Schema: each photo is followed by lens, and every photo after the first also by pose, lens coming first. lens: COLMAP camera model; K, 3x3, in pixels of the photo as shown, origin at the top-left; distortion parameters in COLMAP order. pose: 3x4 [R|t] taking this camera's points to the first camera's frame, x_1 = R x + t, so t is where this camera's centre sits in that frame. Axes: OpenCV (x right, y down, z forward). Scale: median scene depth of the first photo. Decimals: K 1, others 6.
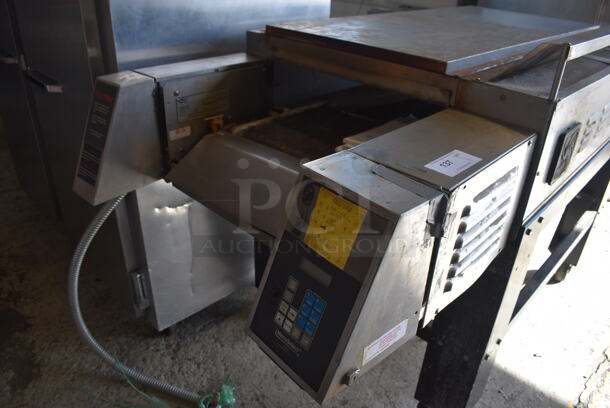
lens RADIAL K [[467.4, 0, 305.0], [0, 467.4, 204.0], [0, 0, 1]] dist [-0.125364, 0.069157]
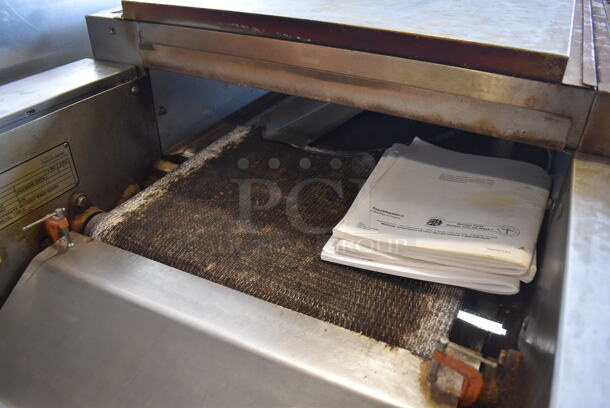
lens RADIAL K [[467.4, 0, 305.0], [0, 467.4, 204.0], [0, 0, 1]] dist [-0.125364, 0.069157]
pose [[0.963125, -0.177668, 0.202052, -0.030598], [0.161176, 0.982297, 0.095472, -0.181957], [-0.215438, -0.059385, 0.974710, 0.453727]]
